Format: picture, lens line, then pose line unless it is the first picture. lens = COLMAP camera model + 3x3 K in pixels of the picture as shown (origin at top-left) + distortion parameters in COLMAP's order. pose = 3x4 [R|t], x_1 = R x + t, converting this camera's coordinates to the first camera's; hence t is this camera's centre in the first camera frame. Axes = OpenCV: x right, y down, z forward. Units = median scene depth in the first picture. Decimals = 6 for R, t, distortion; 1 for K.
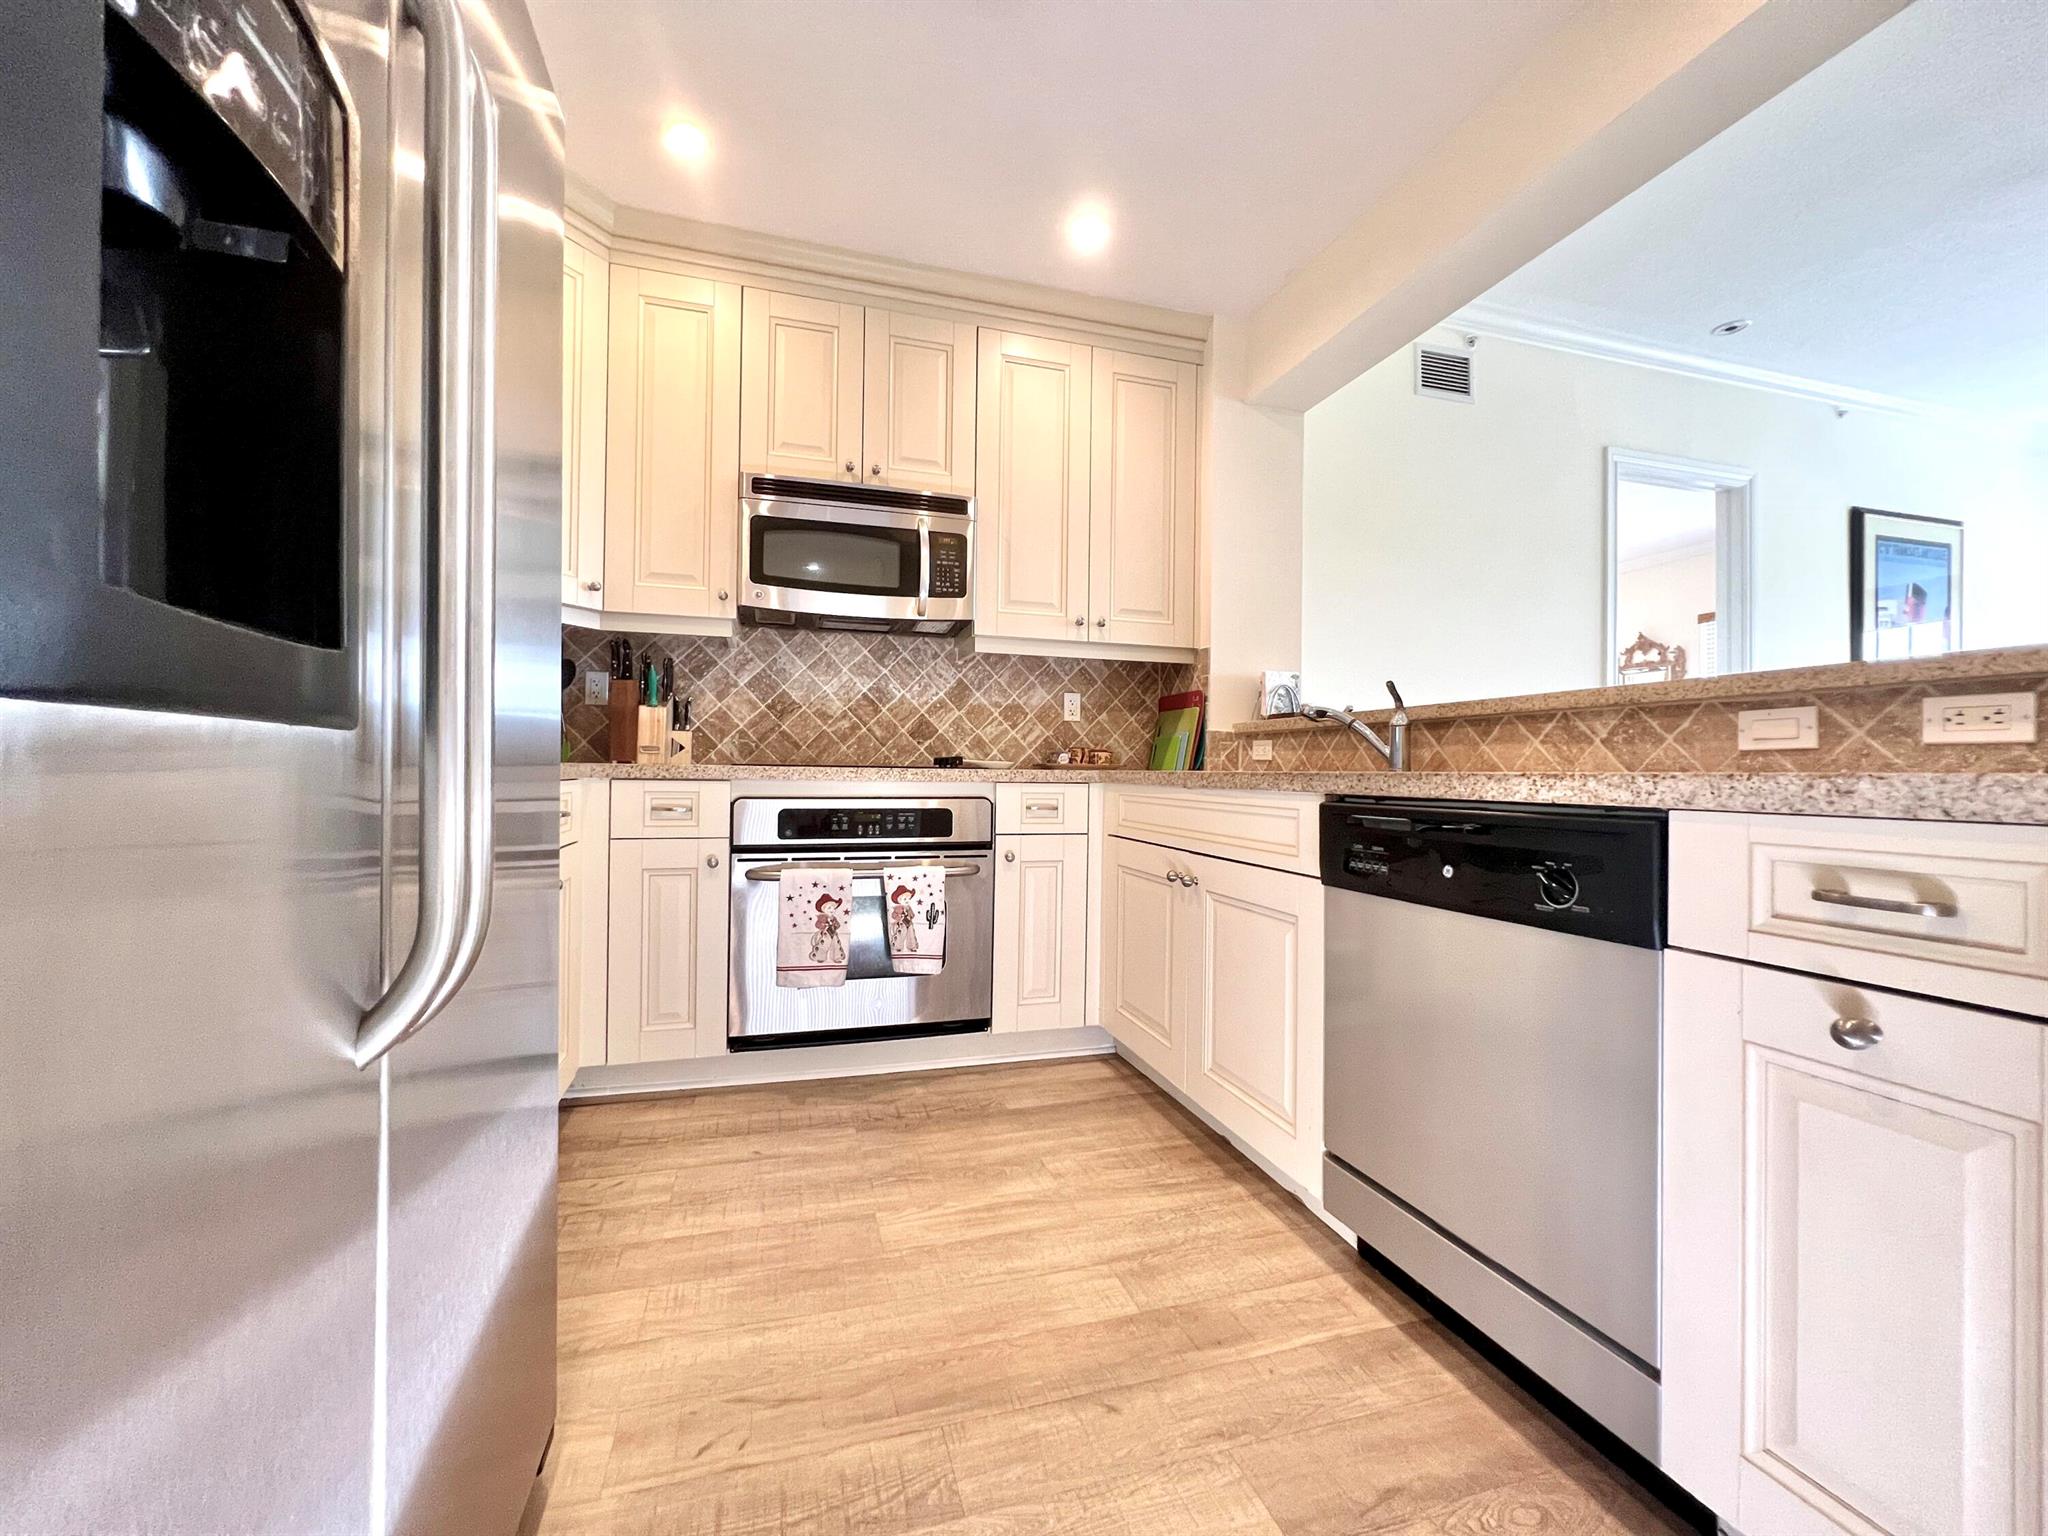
lens RADIAL K [[817.1, 0, 1018.8], [0, 817.1, 766.0], [0, 0, 1]] dist [-0.004565, 0.001324]
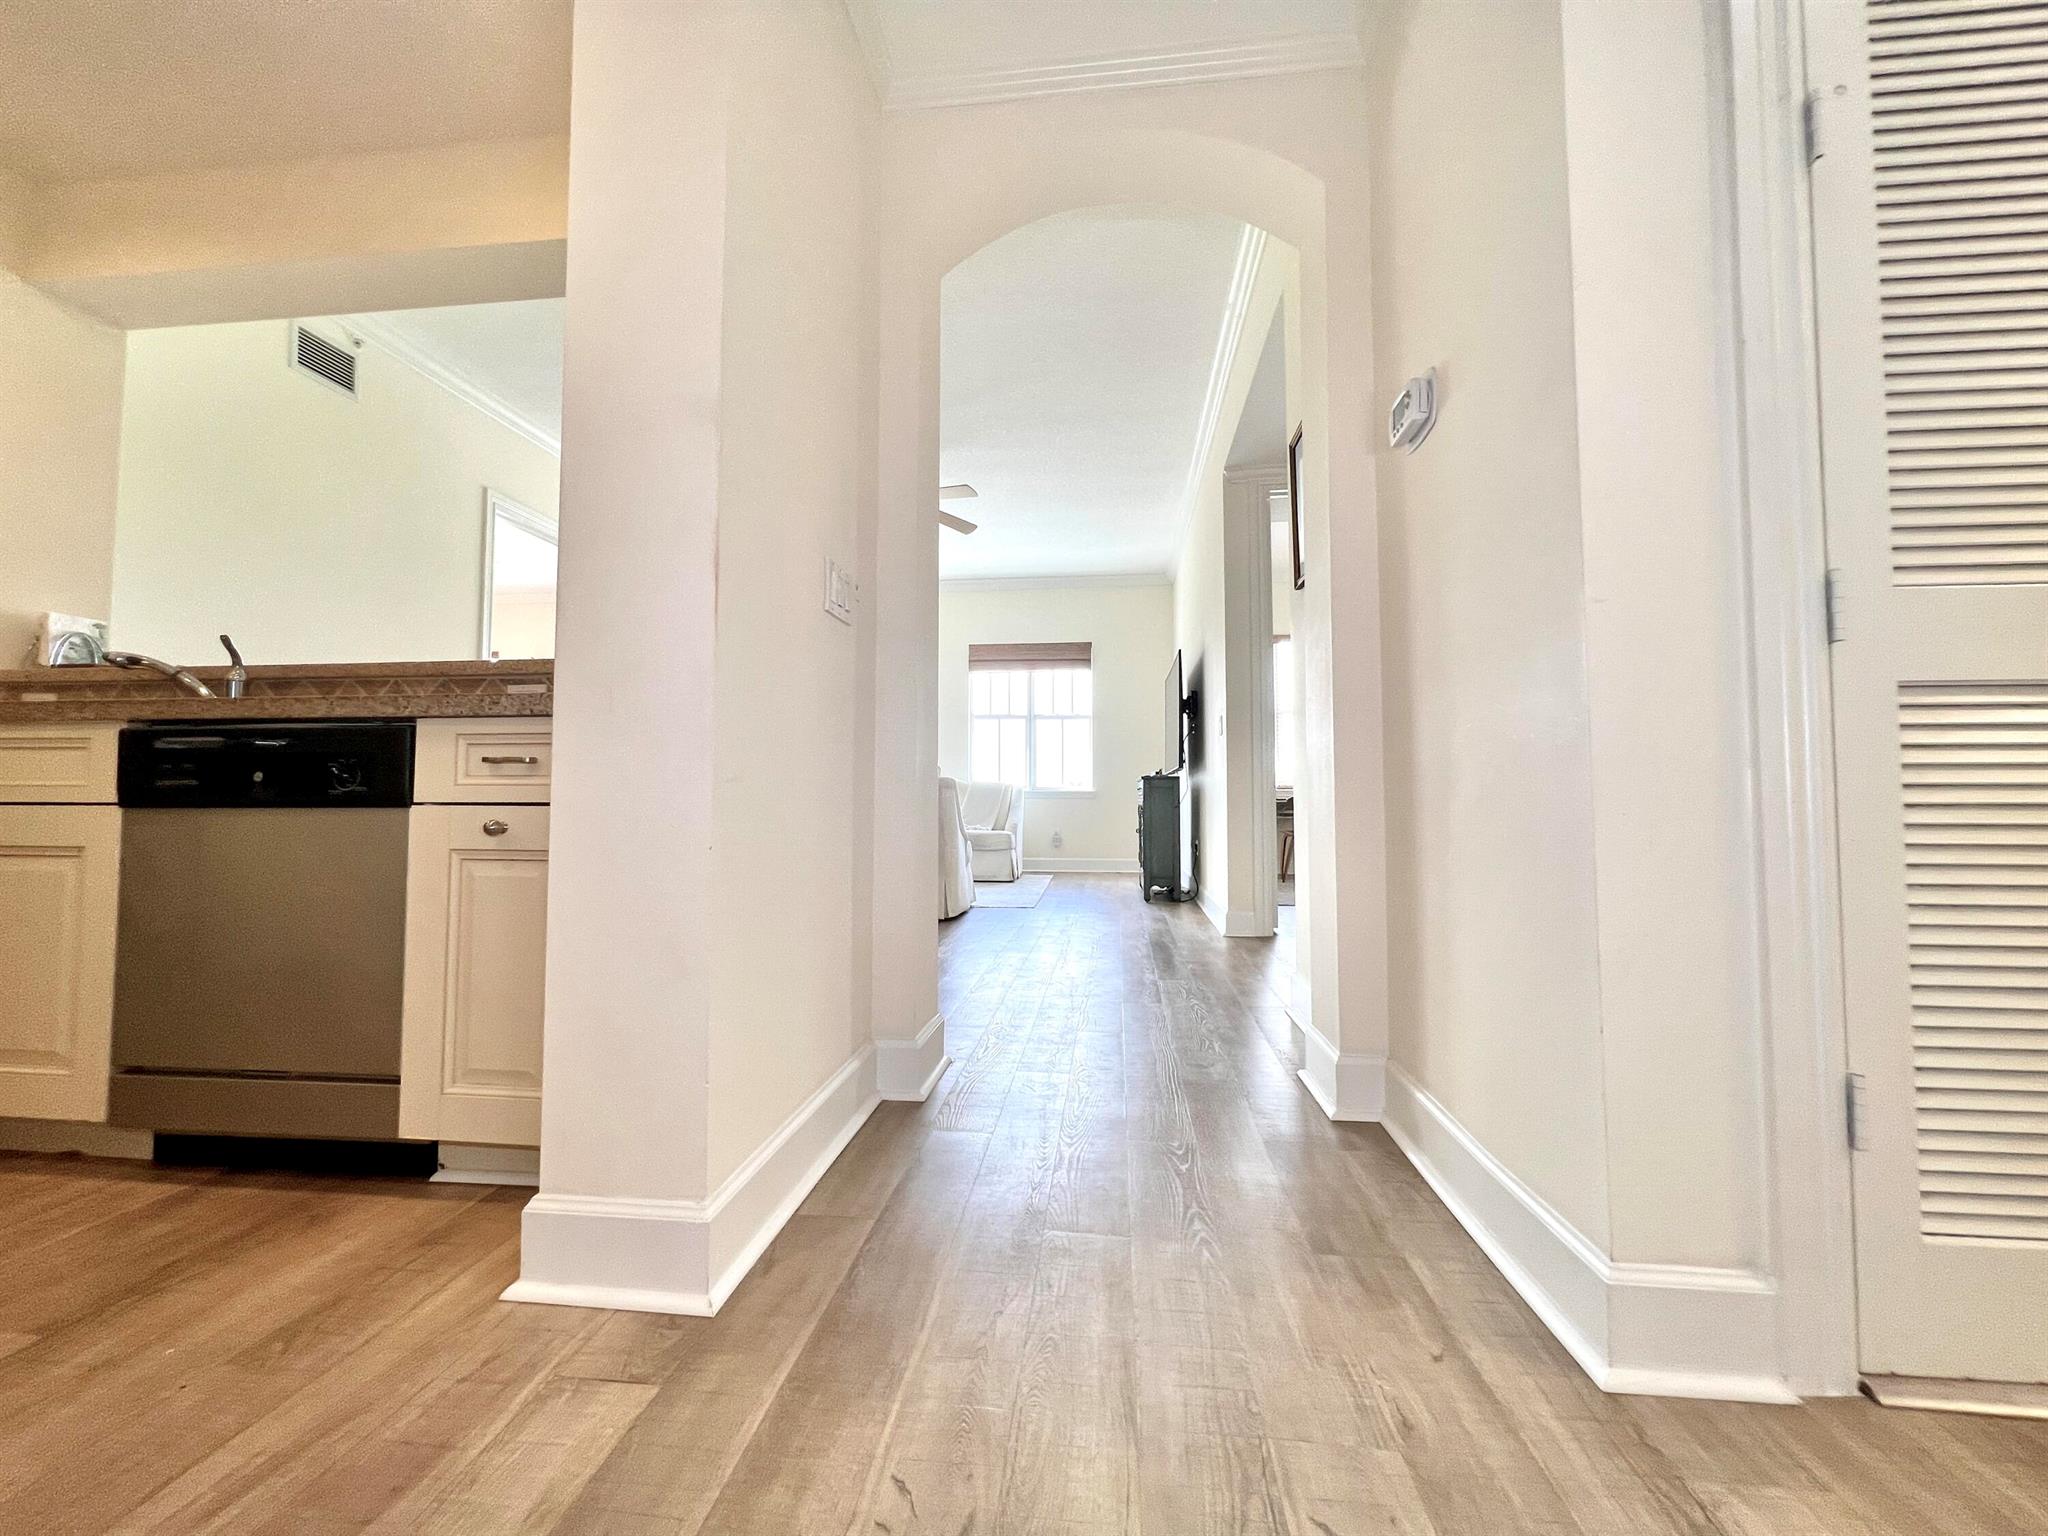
lens RADIAL K [[817.1, 0, 1018.8], [0, 817.1, 766.0], [0, 0, 1]] dist [-0.004565, 0.001324]
pose [[0.392459, 0.032112, 0.919209, -0.085454], [-0.004528, 0.999446, -0.032981, 0.081139], [-0.919758, 0.008781, 0.392387, -0.296700]]
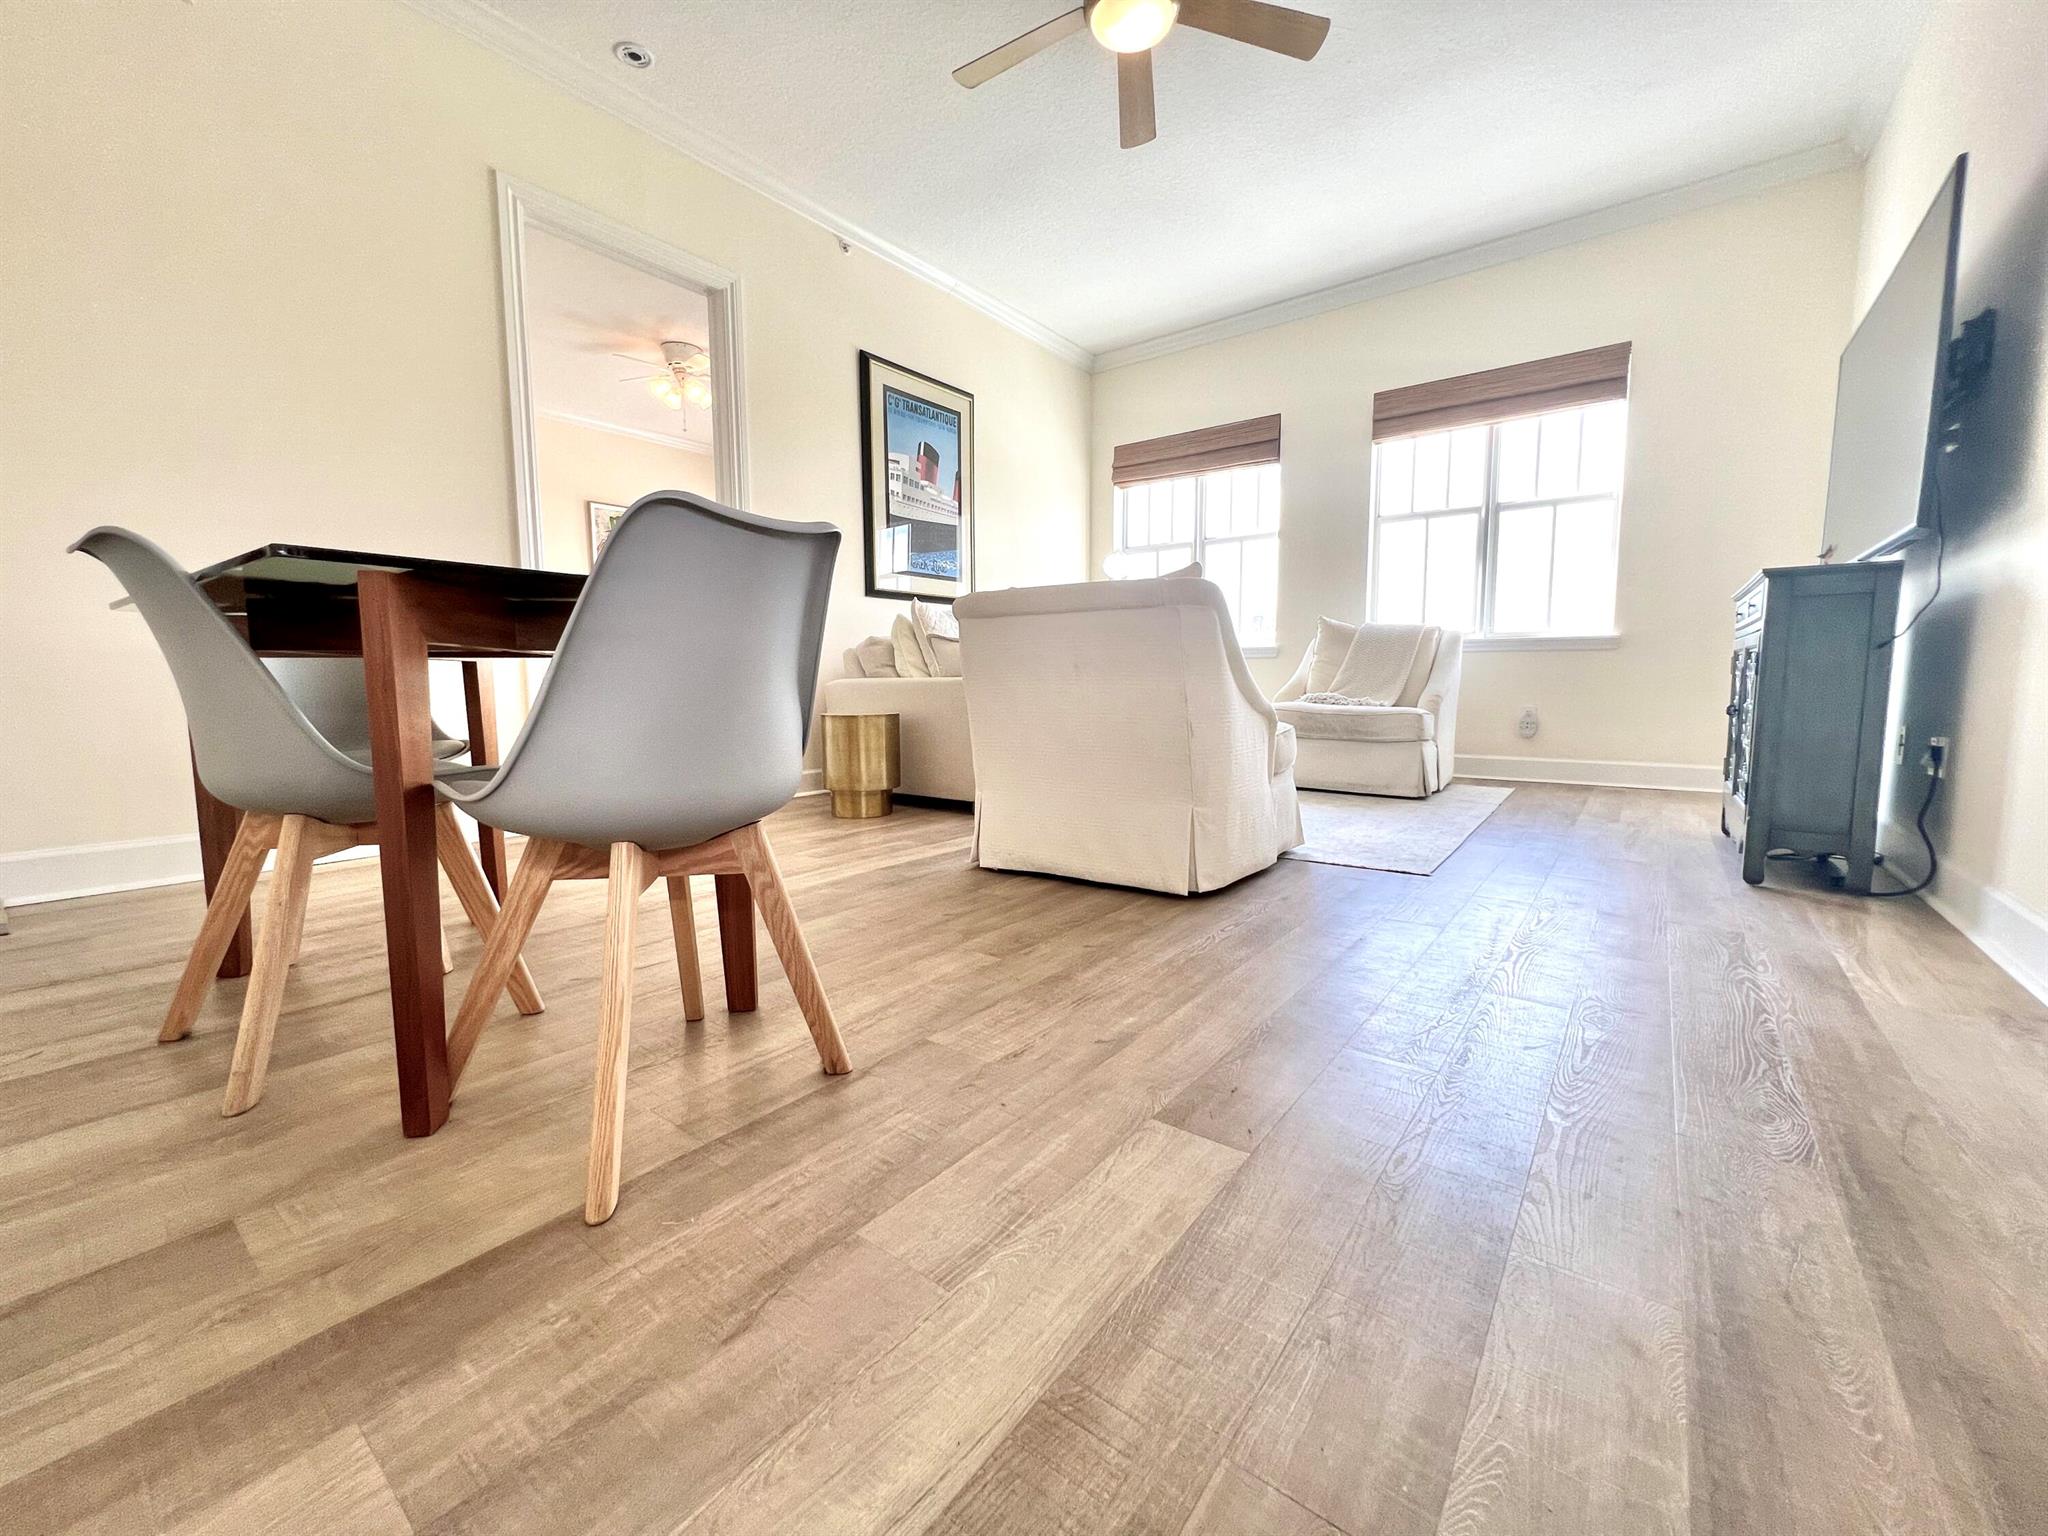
lens RADIAL K [[817.1, 0, 1018.8], [0, 817.1, 766.0], [0, 0, 1]] dist [-0.004565, 0.001324]
pose [[0.809444, -0.074779, 0.582416, 1.110879], [0.008583, 0.993259, 0.115601, 0.144855], [-0.587134, -0.088574, 0.804629, 0.075409]]
